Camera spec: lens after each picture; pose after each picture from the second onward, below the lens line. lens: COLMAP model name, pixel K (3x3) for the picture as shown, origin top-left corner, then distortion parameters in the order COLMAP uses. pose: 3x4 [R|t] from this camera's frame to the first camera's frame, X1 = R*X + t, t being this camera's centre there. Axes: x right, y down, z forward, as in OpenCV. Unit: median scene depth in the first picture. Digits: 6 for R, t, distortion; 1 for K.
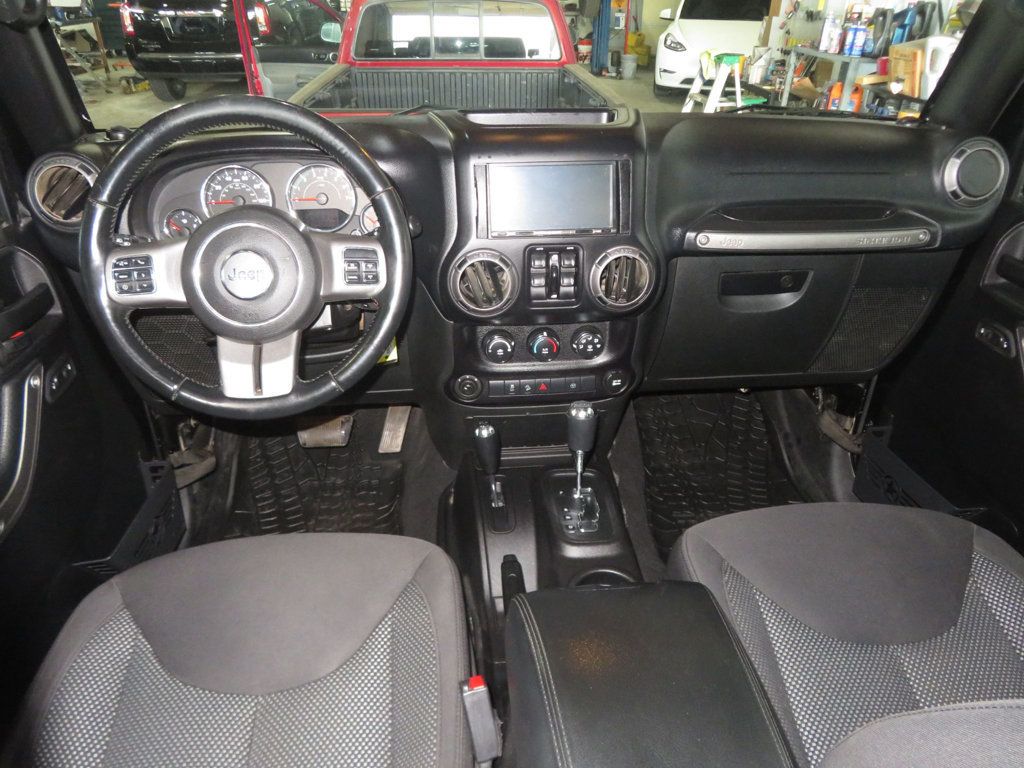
lens RADIAL K [[731.0, 0, 509.5], [0, 731.0, 384.6], [0, 0, 1]] dist [-0.016415, 0.013306]
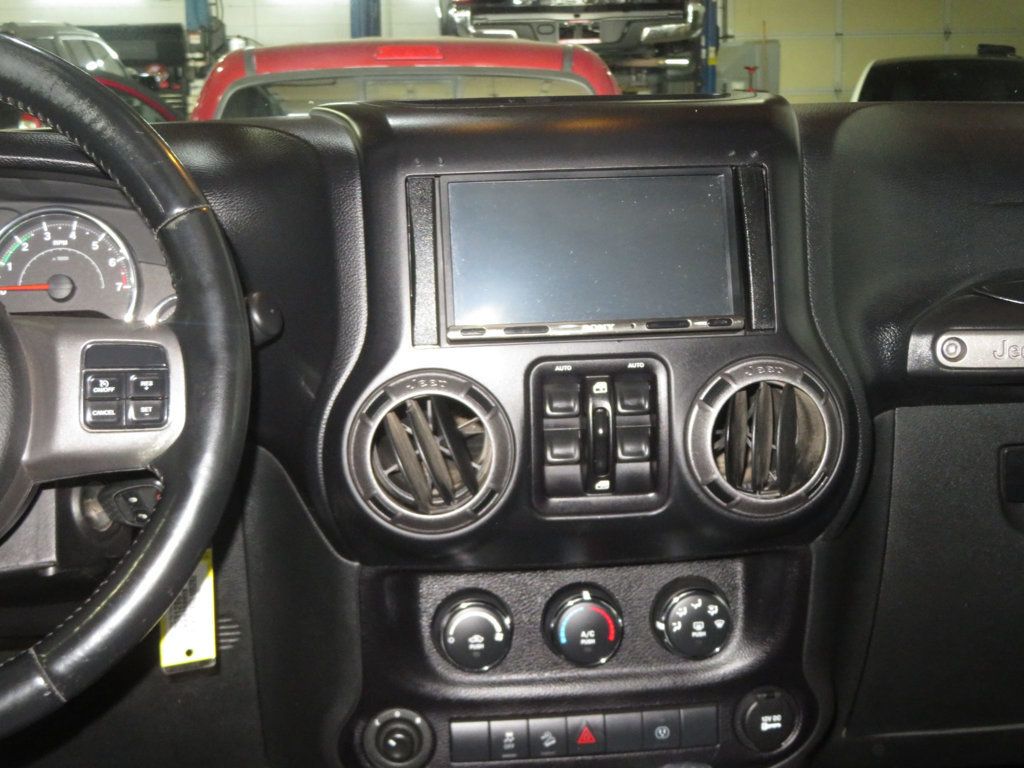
lens RADIAL K [[1569.8, 0, 511.7], [0, 1569.8, 361.4], [0, 0, 1]] dist [-0.026538, 0.000000]
pose [[0.999734, -0.021964, -0.007037, 0.017103], [0.018452, 0.944730, -0.327331, 0.098053], [0.013837, 0.327114, 0.944884, 0.138355]]
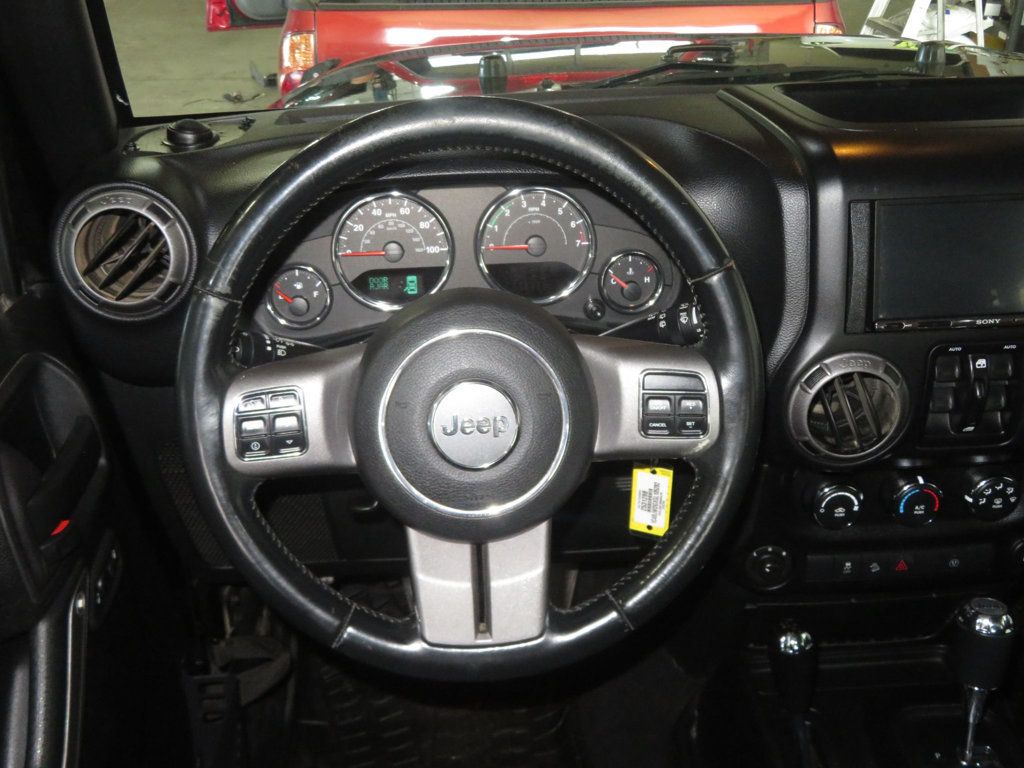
lens RADIAL K [[1121.7, 0, 511.3], [0, 1121.7, 377.9], [0, 0, 1]] dist [-0.013654, 0.000000]
pose [[0.998662, 0.005044, -0.051459, -0.232957], [-0.006095, 0.999776, -0.020285, -0.134997], [0.051345, 0.020572, 0.998469, 0.131166]]
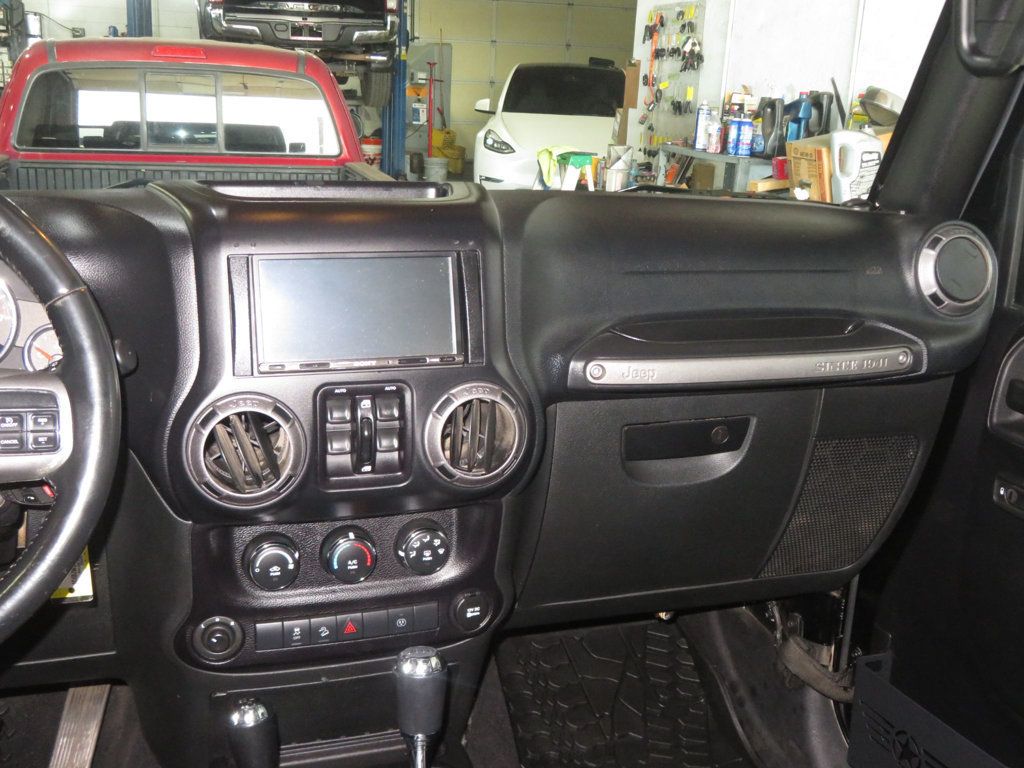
lens RADIAL K [[1121.7, 0, 524.6], [0, 1121.7, 366.8], [0, 0, 1]] dist [-0.013654, 0.000000]
pose [[0.973469, -0.021535, 0.227802, -0.020175], [0.076335, 0.969093, -0.234589, 0.023762], [-0.215709, 0.245755, 0.945026, 0.076089]]
